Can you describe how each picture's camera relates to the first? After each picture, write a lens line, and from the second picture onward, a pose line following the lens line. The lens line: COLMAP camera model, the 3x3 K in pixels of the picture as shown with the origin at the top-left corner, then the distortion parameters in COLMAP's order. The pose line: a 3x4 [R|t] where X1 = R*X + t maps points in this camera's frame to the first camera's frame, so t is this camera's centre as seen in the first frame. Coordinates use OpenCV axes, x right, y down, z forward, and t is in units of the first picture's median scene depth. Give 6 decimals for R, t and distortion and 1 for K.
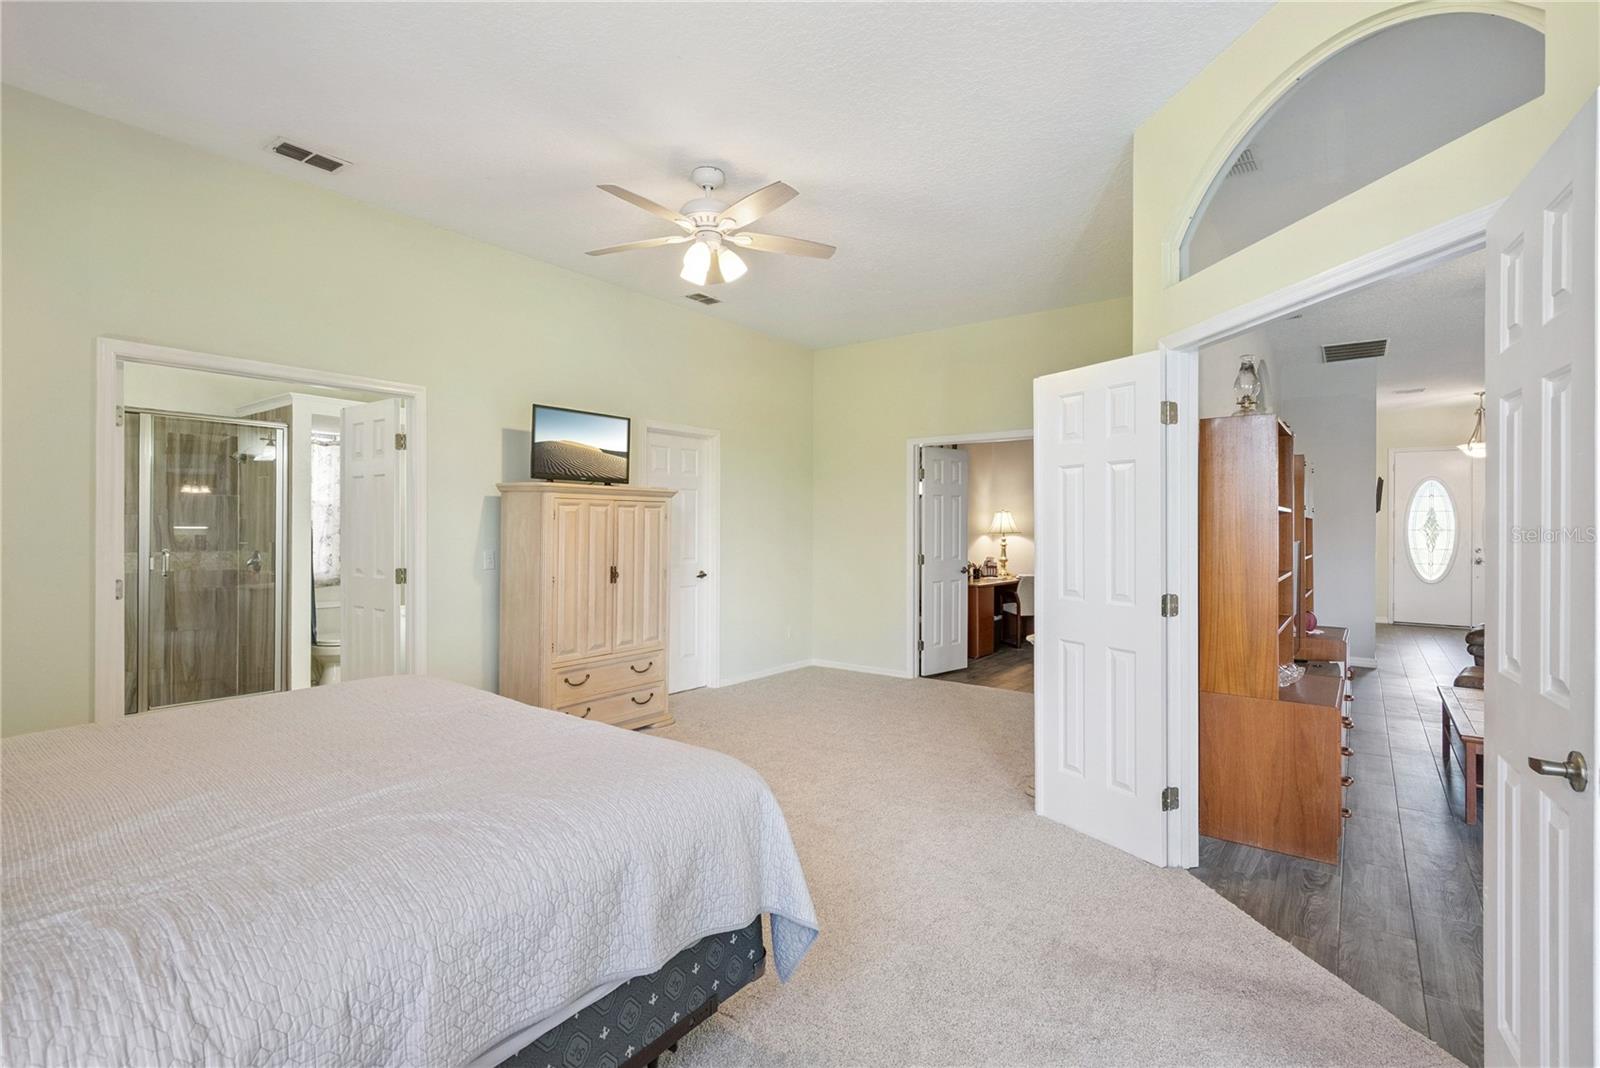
lens RADIAL K [[735.2, 0, 801.1], [0, 735.2, 522.8], [0, 0, 1]] dist [-0.007046, 0.003491]
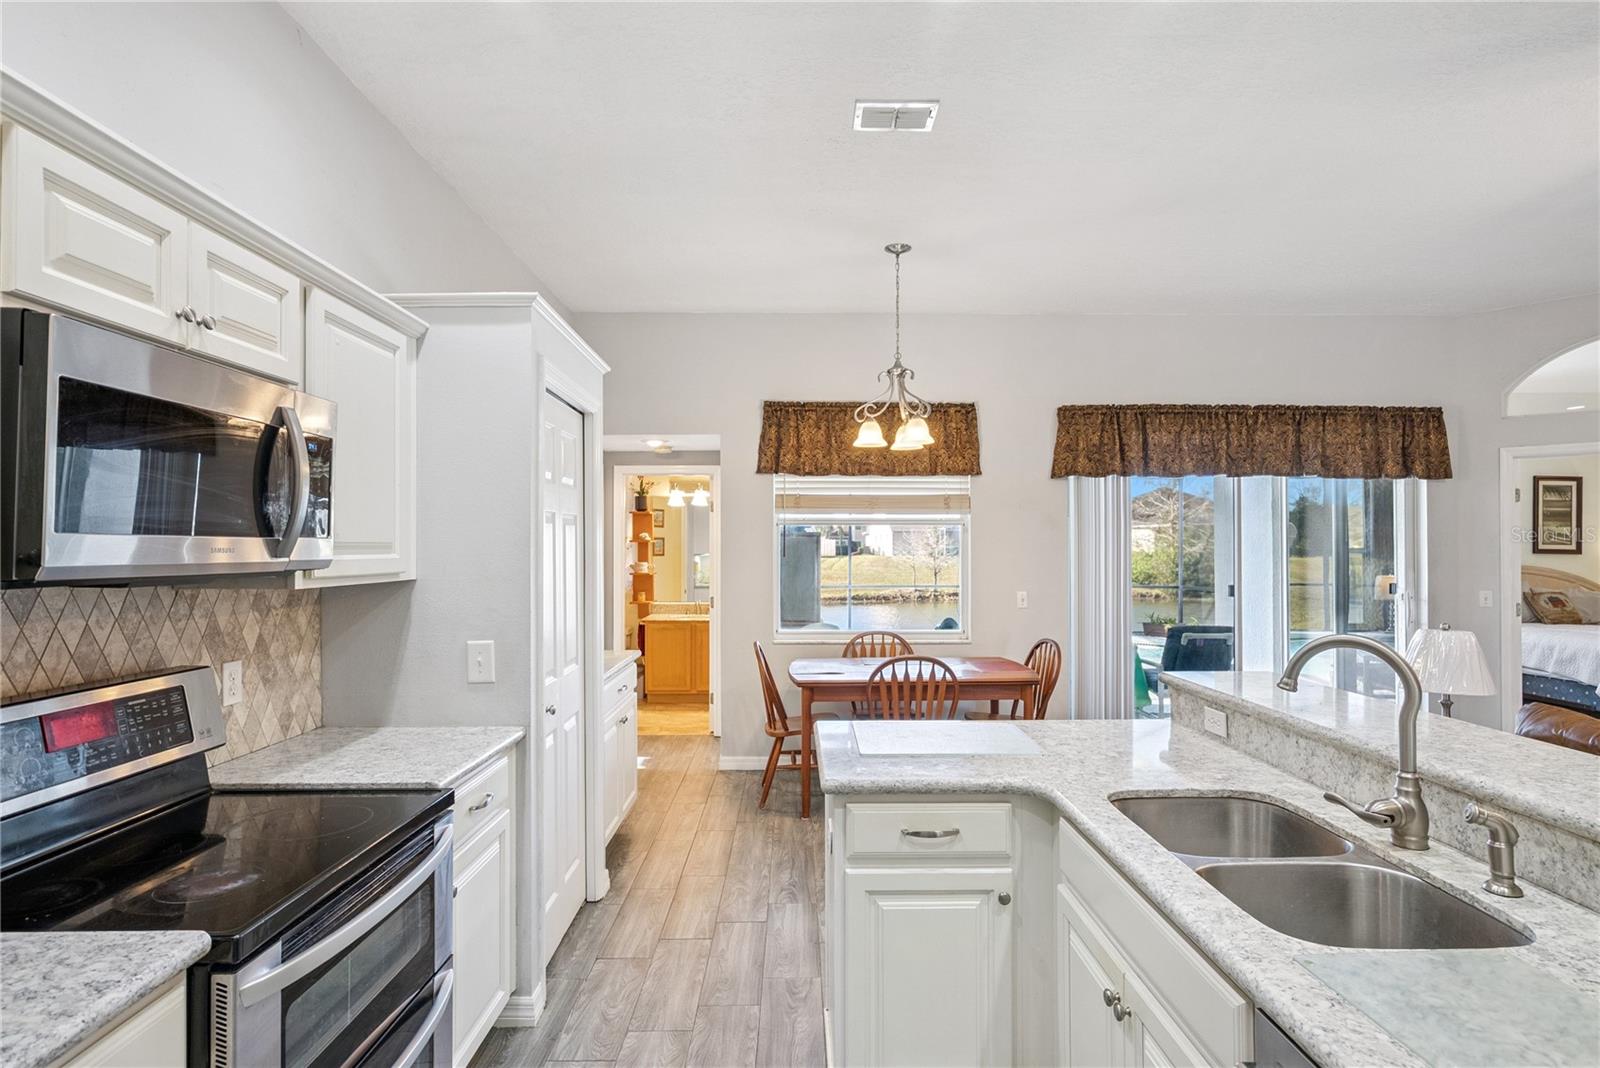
lens RADIAL K [[831.9, 0, 811.3], [0, 831.9, 542.3], [0, 0, 1]] dist [0.009863, 0.000837]
pose [[-0.783952, -0.008833, -0.620759, 1.730887], [0.001200, 0.999875, -0.015743, -0.011010], [0.620821, -0.013087, -0.783843, 0.618645]]
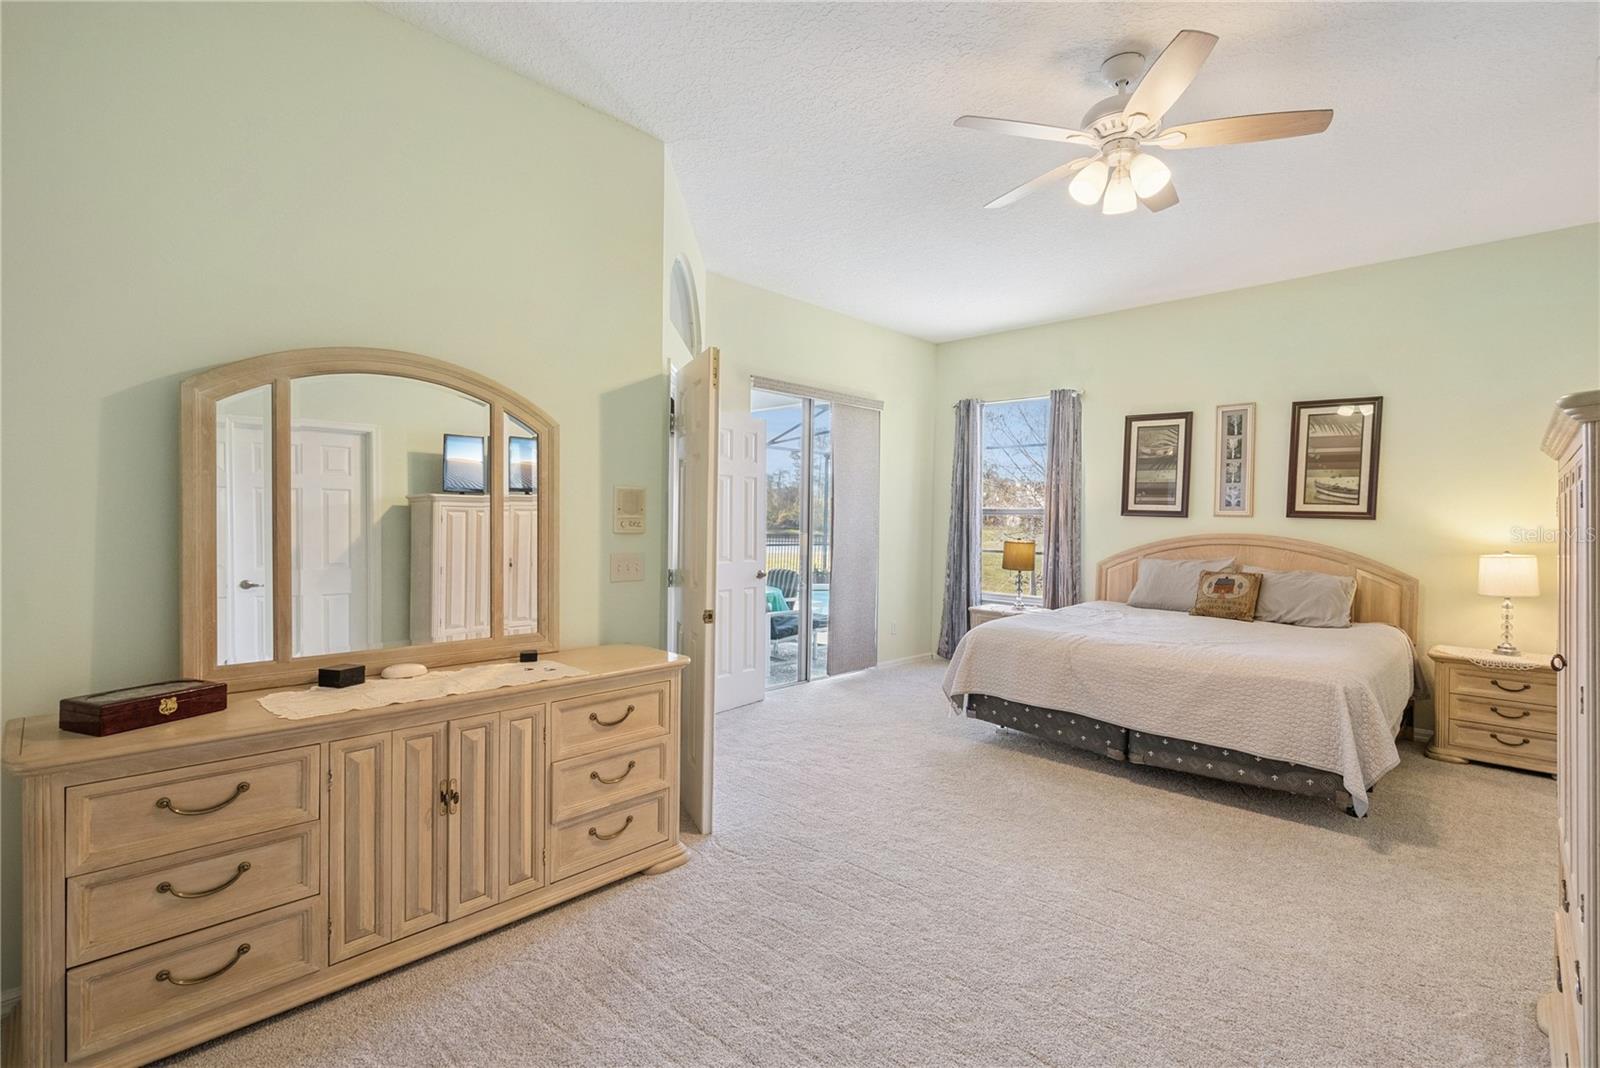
lens RADIAL K [[735.2, 0, 794.5], [0, 735.2, 528.4], [0, 0, 1]] dist [-0.007046, 0.003491]
pose [[-0.990980, -0.023715, 0.131895, 0.066302], [-0.022696, 0.999700, 0.009227, 0.007823], [-0.132074, 0.006150, -0.991221, 1.281766]]
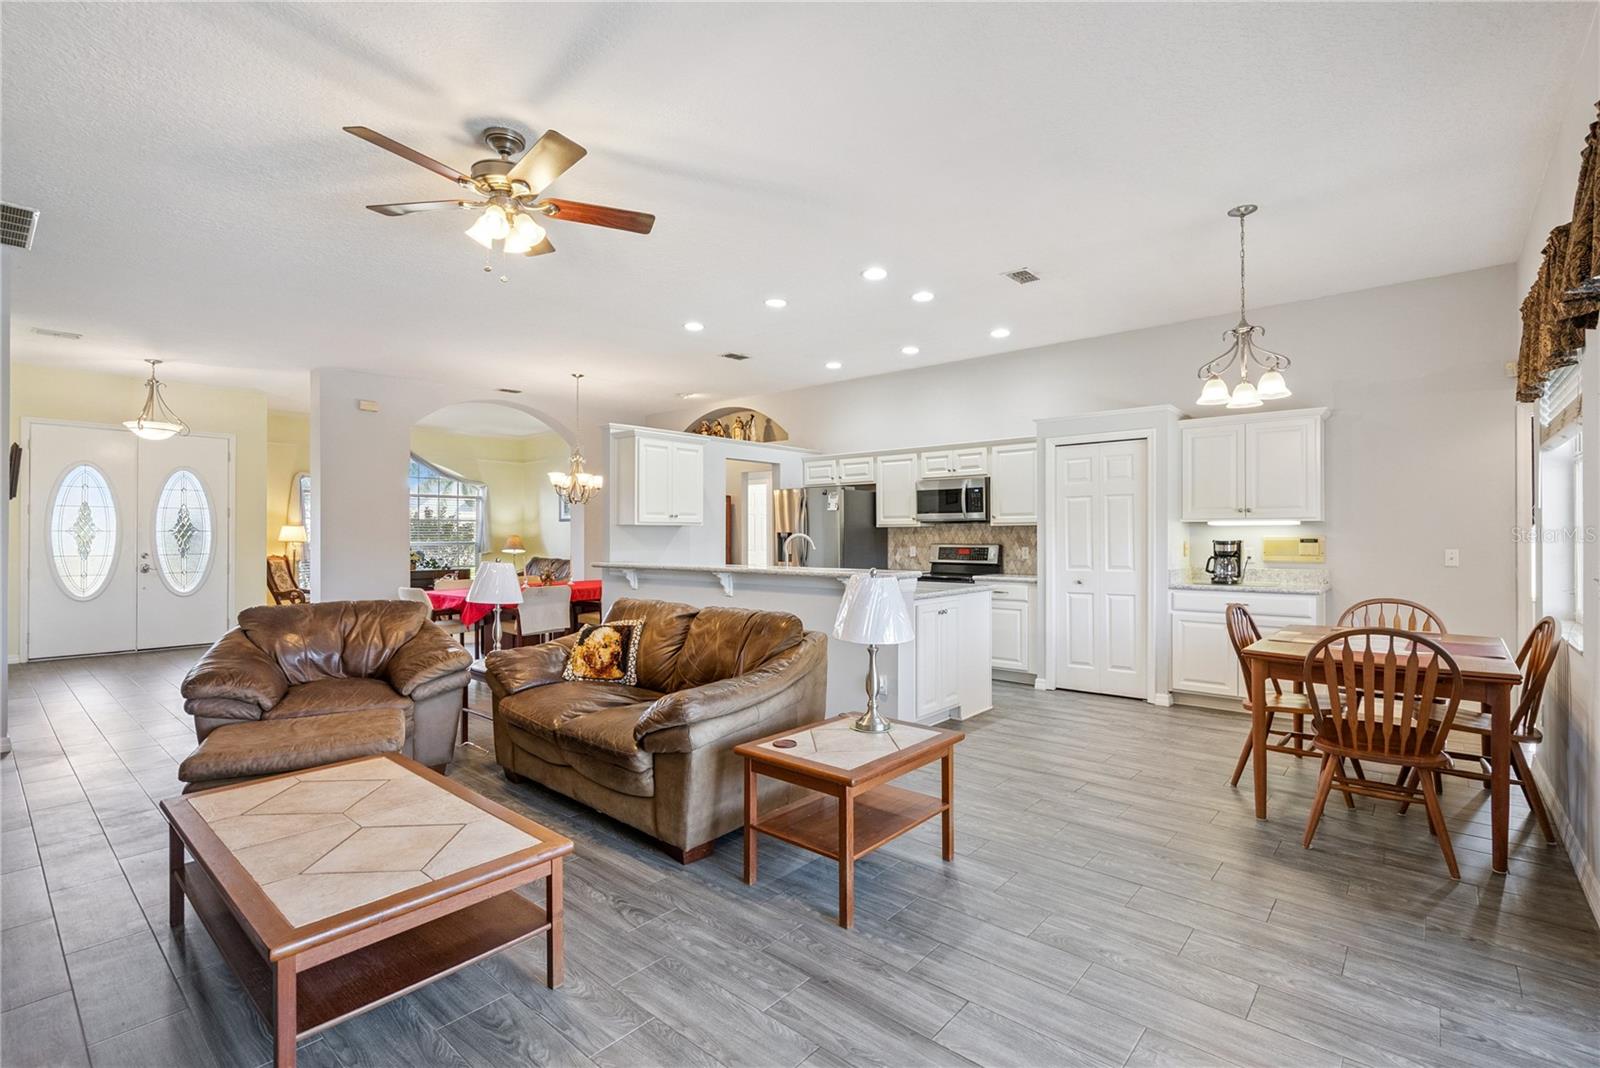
lens RADIAL K [[735.2, 0, 800.8], [0, 735.2, 534.0], [0, 0, 1]] dist [-0.007046, 0.003491]
pose [[0.066982, -0.003208, 0.997749, 0.303273], [-0.002987, 0.999990, 0.003416, 0.016536], [-0.997750, -0.003209, 0.066972, 0.417474]]
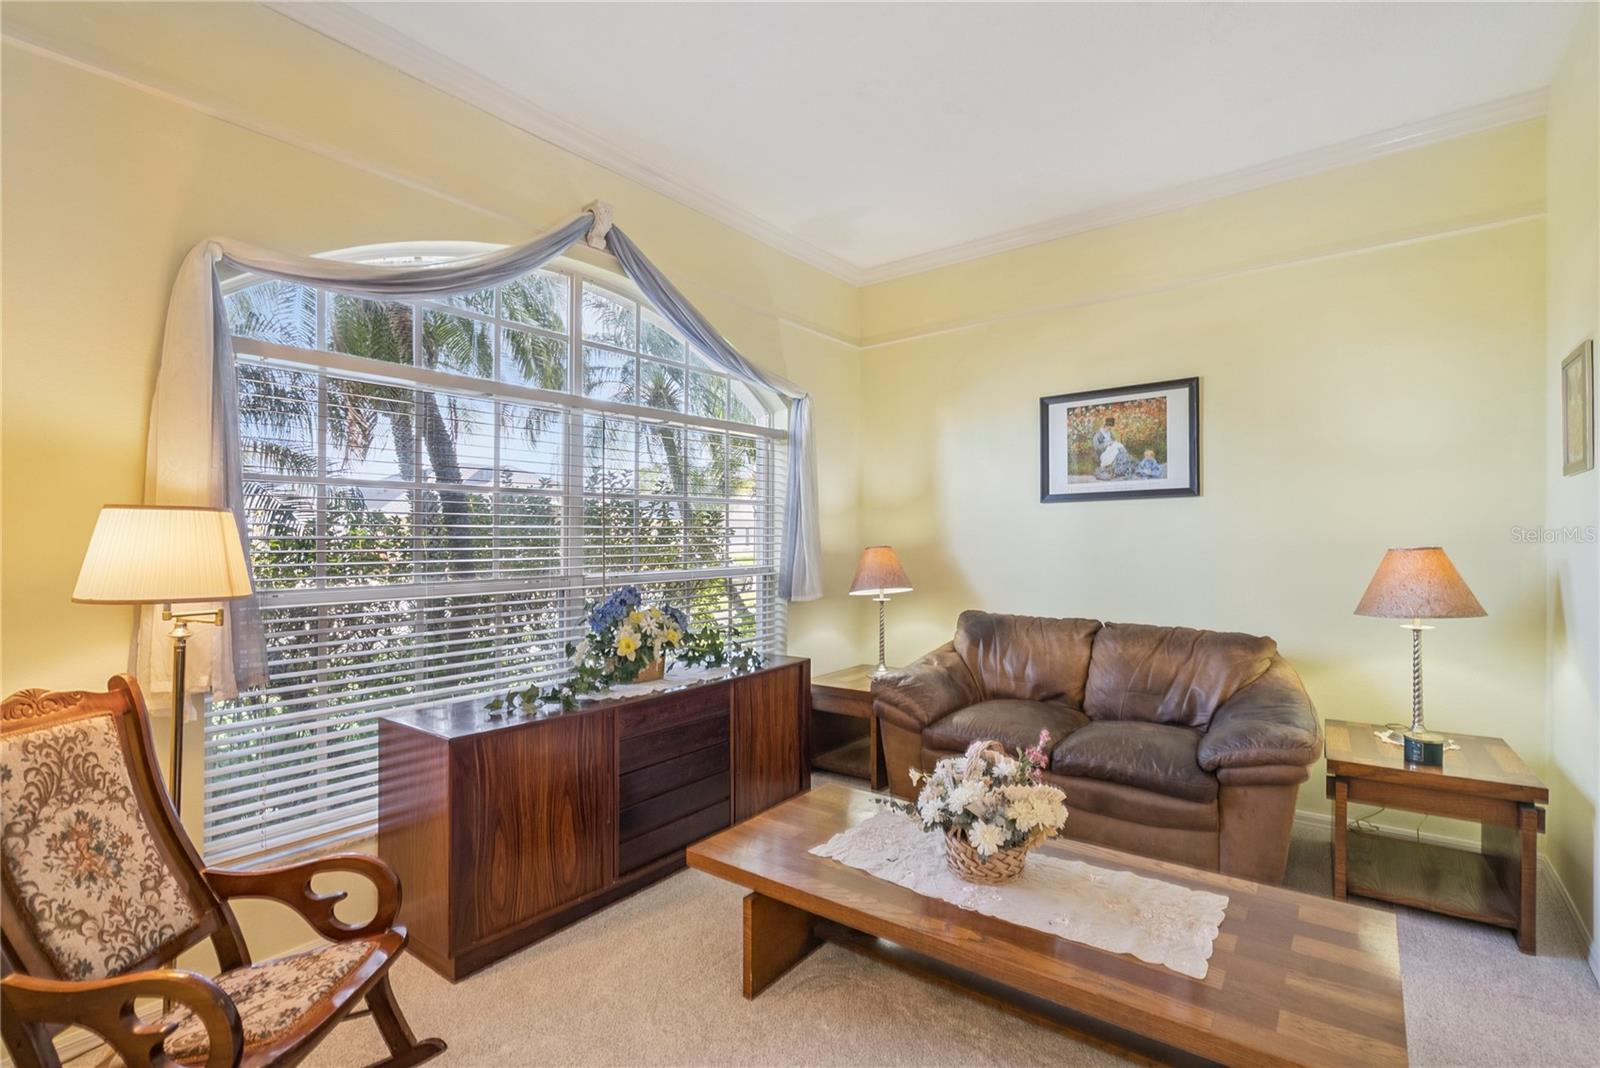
lens RADIAL K [[735.2, 0, 806.7], [0, 735.2, 532.4], [0, 0, 1]] dist [-0.007046, 0.003491]
pose [[0.003665, 0.001833, 0.999992, 1.867774], [0.002522, 0.999995, -0.001842, 0.017234], [-0.999990, 0.002528, 0.003661, 1.635785]]
